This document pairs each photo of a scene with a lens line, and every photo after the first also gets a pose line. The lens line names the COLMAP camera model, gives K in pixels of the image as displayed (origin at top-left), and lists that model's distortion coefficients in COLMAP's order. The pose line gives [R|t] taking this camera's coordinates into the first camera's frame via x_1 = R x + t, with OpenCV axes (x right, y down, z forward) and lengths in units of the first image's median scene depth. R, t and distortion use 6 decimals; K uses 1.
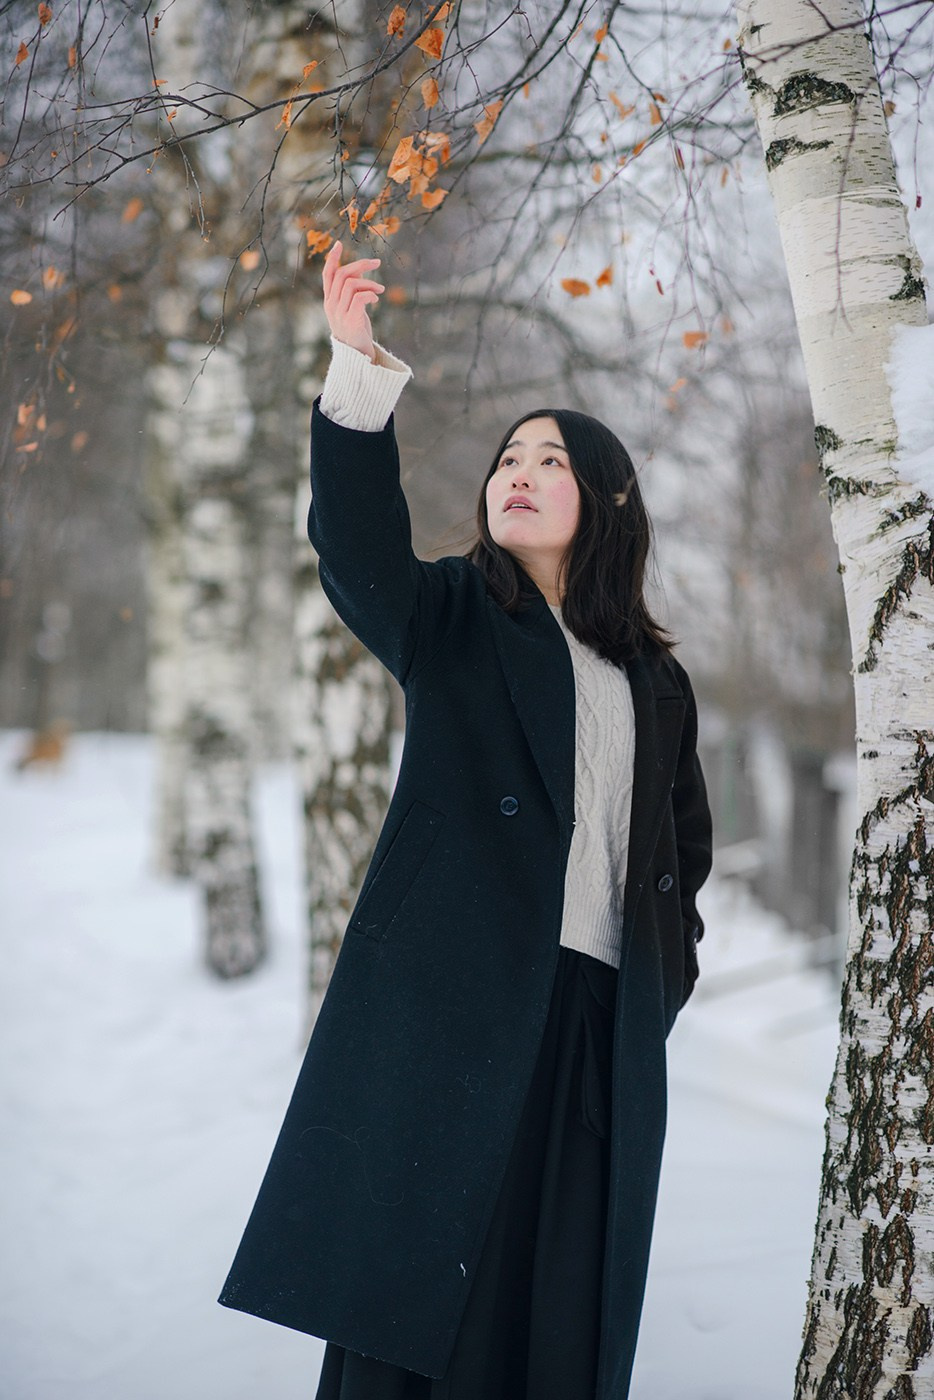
lens RADIAL K [[3377.8, 0, 470.5], [0, 3377.8, 698.4], [0, 0, 1]] dist [-0.132871, 0.000000]
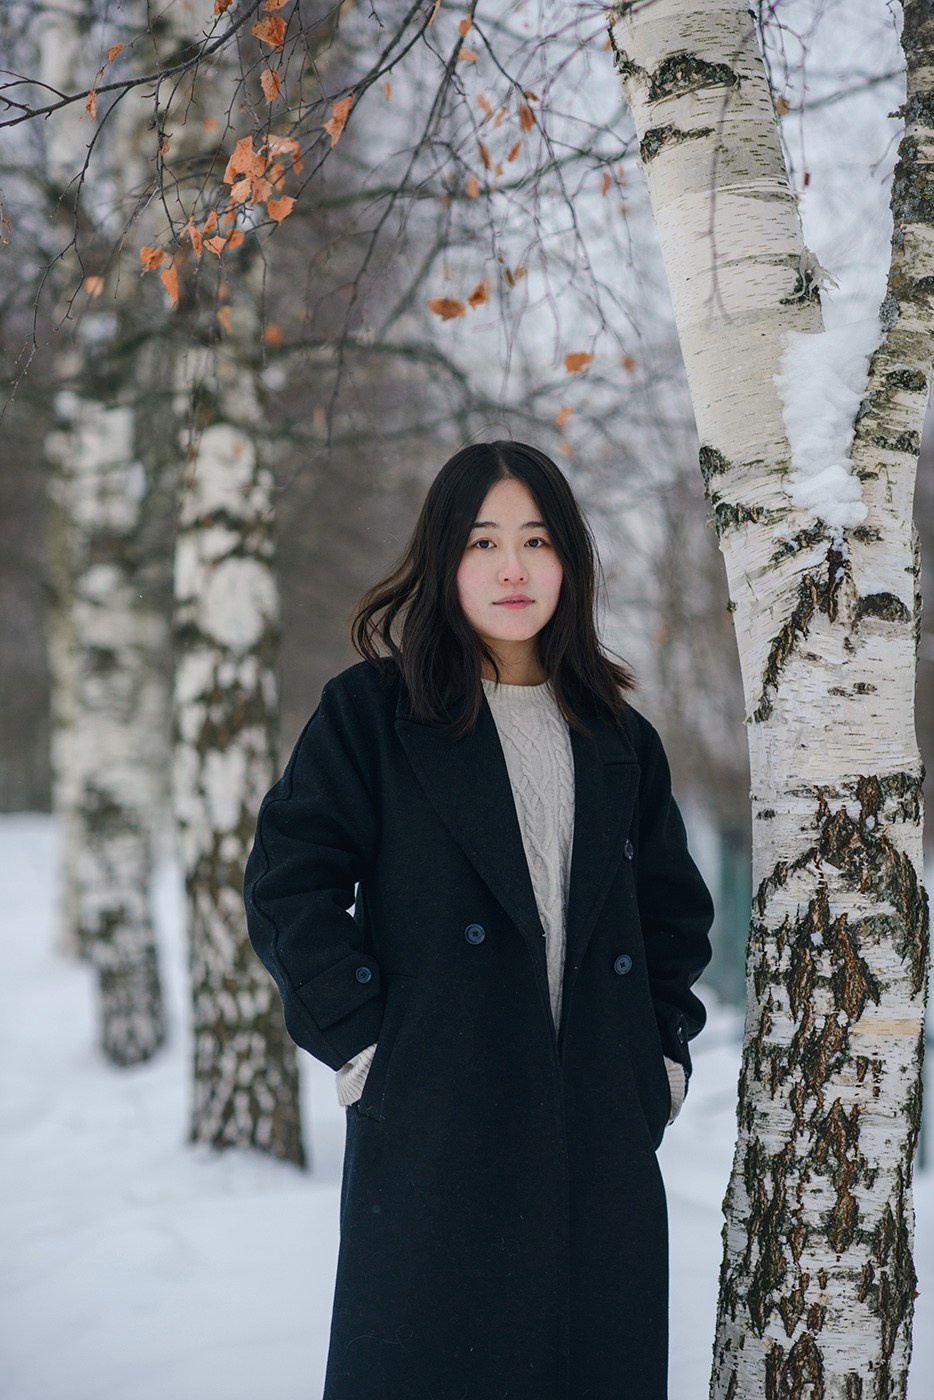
lens RADIAL K [[3377.8, 0, 459.2], [0, 3377.8, 697.6], [0, 0, 1]] dist [-0.132871, 0.000000]
pose [[0.999782, -0.013755, 0.015708, 0.024128], [0.014102, 0.999654, -0.022203, 0.004577], [-0.015397, 0.022419, 0.999630, 0.111097]]
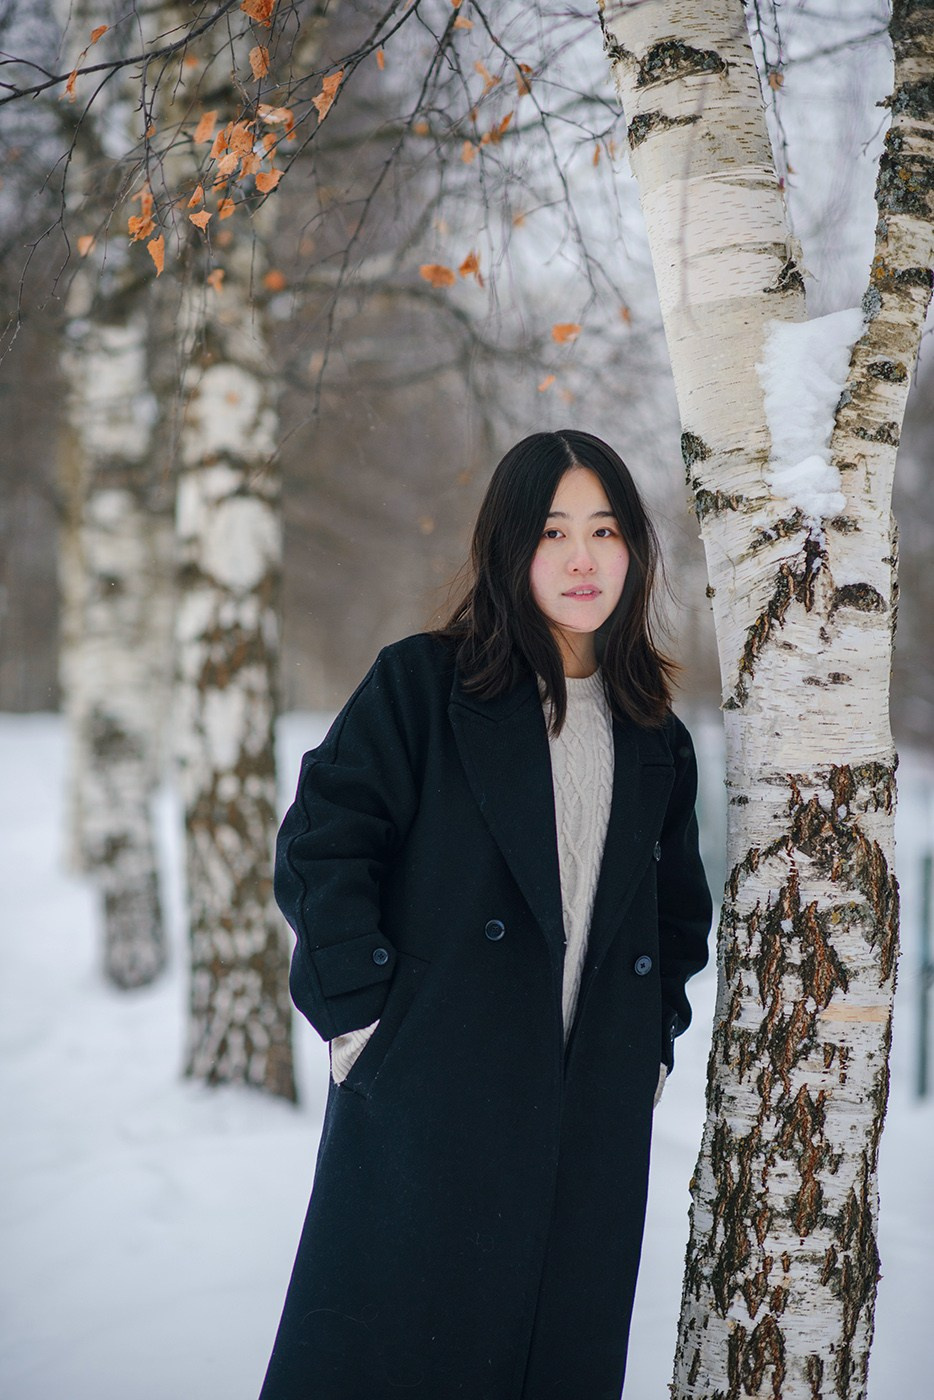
lens RADIAL K [[3377.8, 0, 487.6], [0, 3377.8, 699.2], [0, 0, 1]] dist [-0.132871, 0.000000]
pose [[0.999838, 0.002010, 0.017890, 0.035502], [-0.002133, 0.999974, 0.006881, -0.016320], [-0.017876, -0.006918, 0.999816, 0.103846]]
